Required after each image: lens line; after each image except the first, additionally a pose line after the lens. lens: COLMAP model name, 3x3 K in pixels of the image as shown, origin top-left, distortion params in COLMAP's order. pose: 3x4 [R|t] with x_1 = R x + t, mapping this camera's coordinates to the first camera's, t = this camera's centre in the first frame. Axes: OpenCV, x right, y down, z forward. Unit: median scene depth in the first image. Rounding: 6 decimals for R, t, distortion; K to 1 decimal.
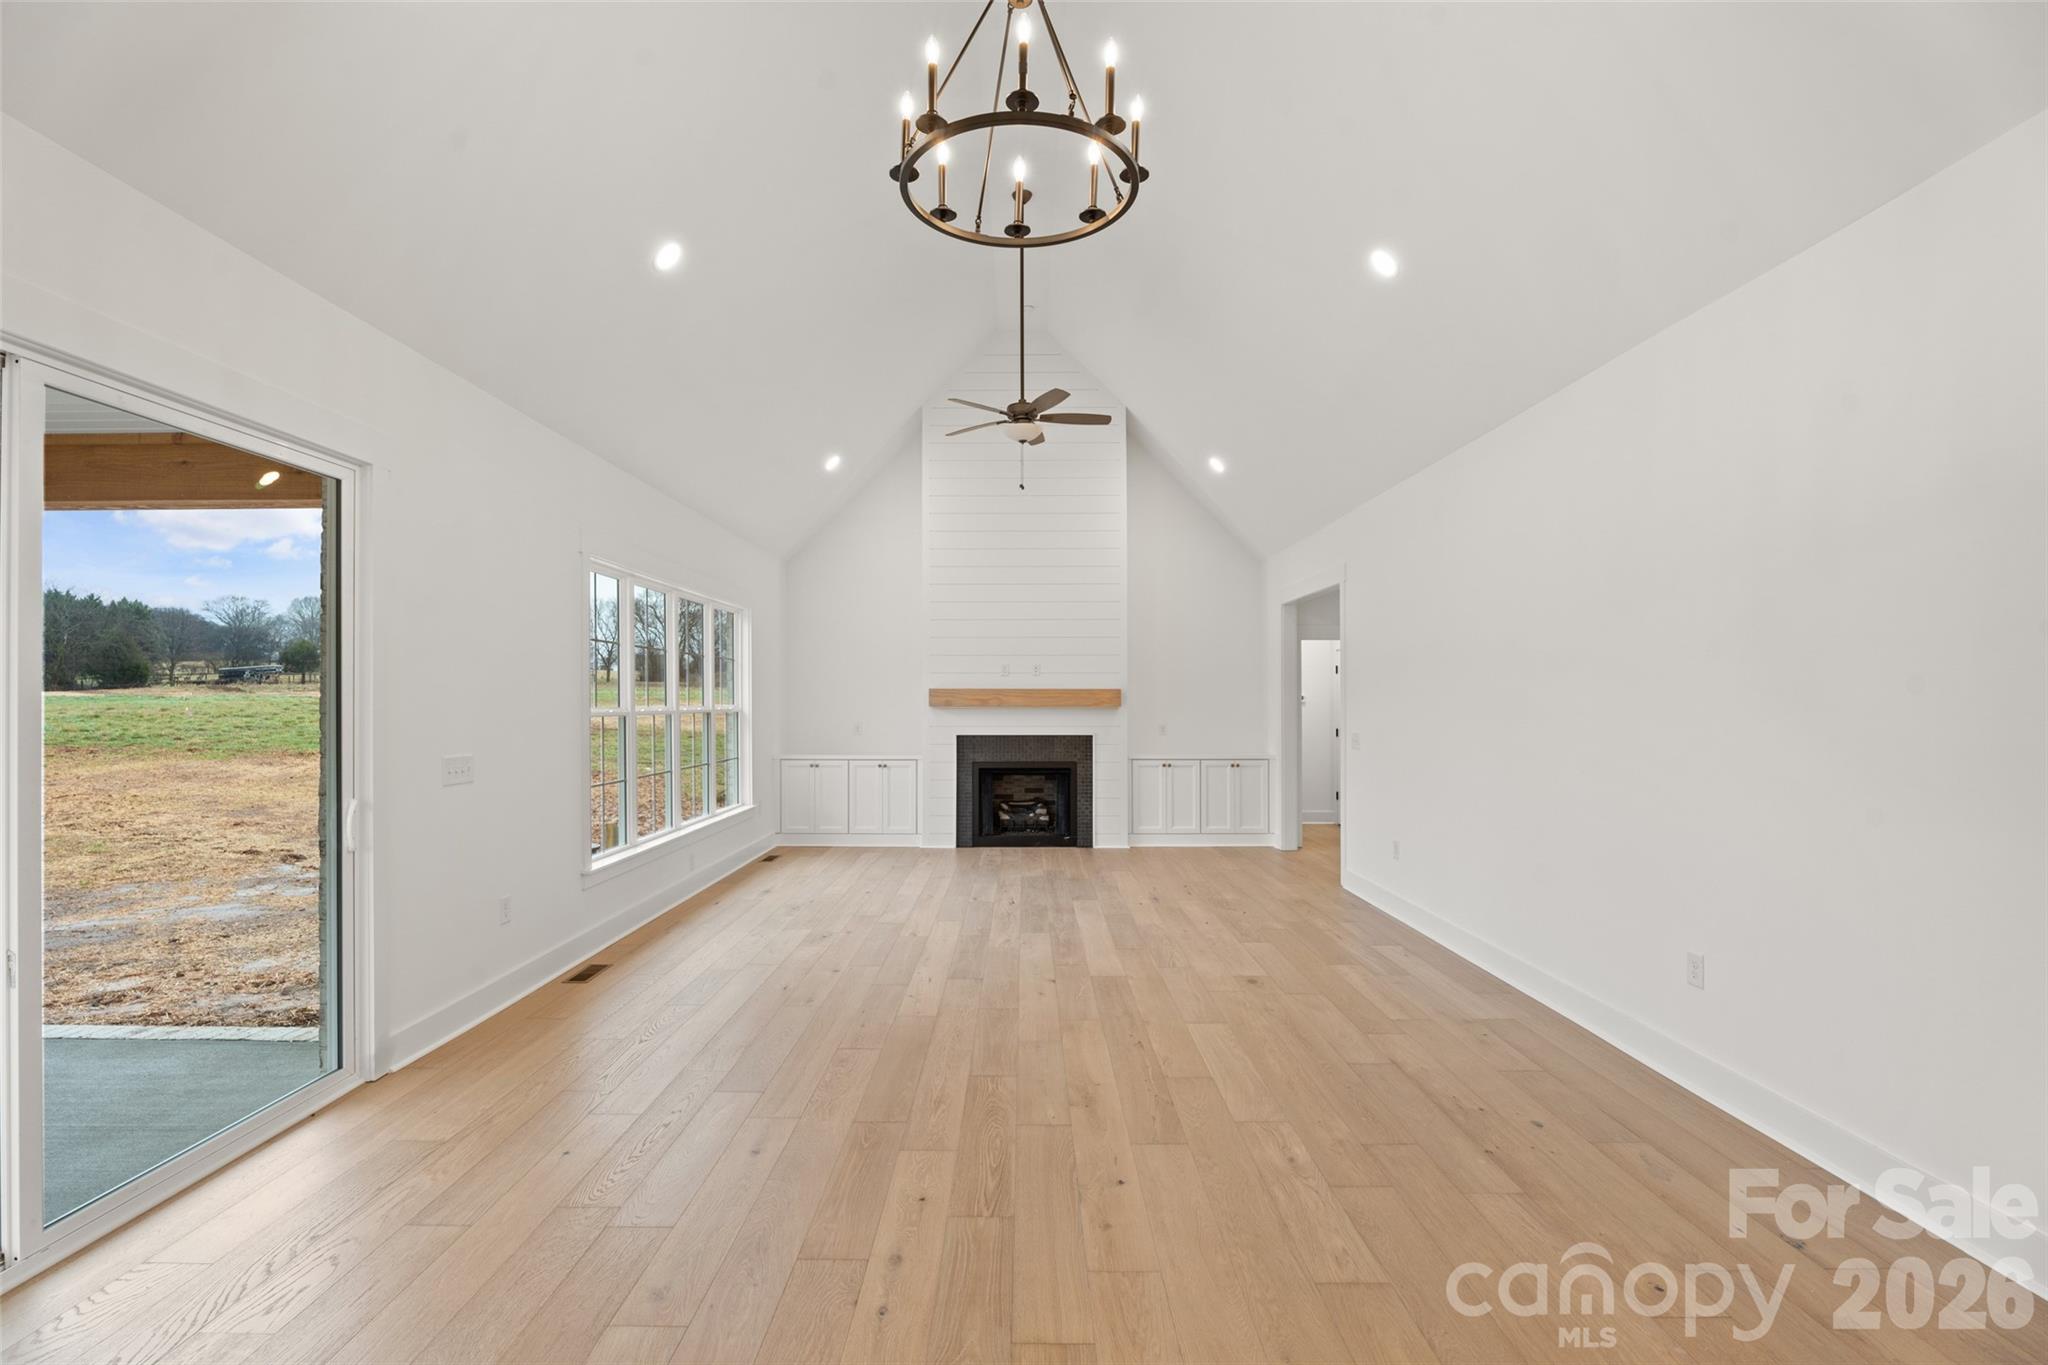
lens RADIAL K [[928.5, 0, 1030.9], [0, 928.5, 682.8], [0, 0, 1]] dist [-0.002536, -0.000659]
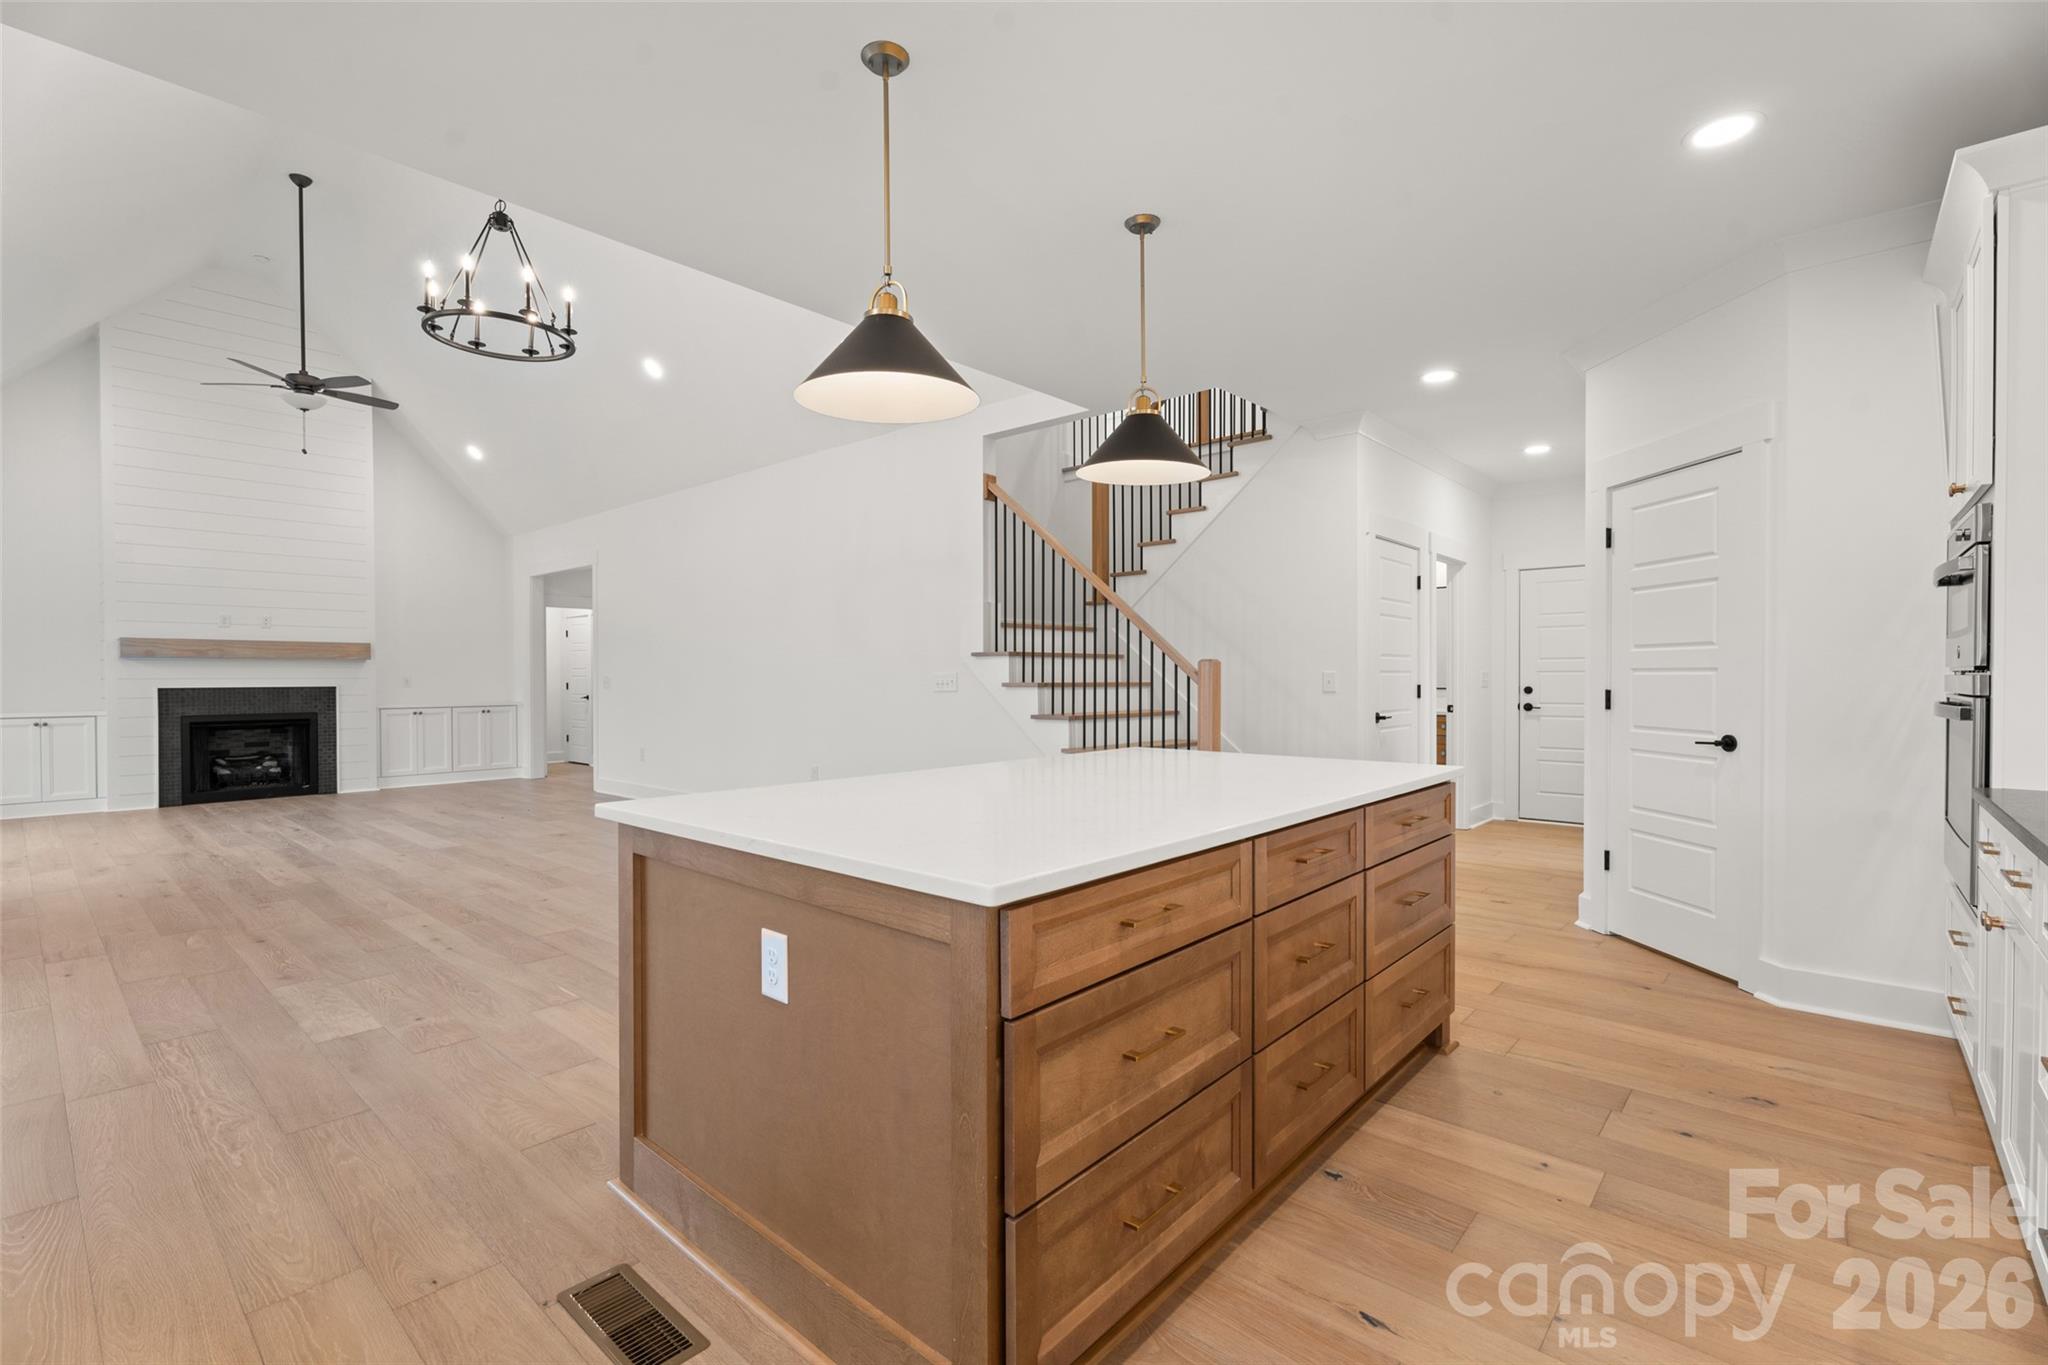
lens RADIAL K [[928.5, 0, 1025.9], [0, 928.5, 677.2], [0, 0, 1]] dist [-0.002536, -0.000659]
pose [[0.664245, -0.000854, 0.747514, -0.199347], [-0.010676, 0.999887, 0.010629, 0.026180], [-0.747438, -0.015041, 0.664161, -0.279497]]
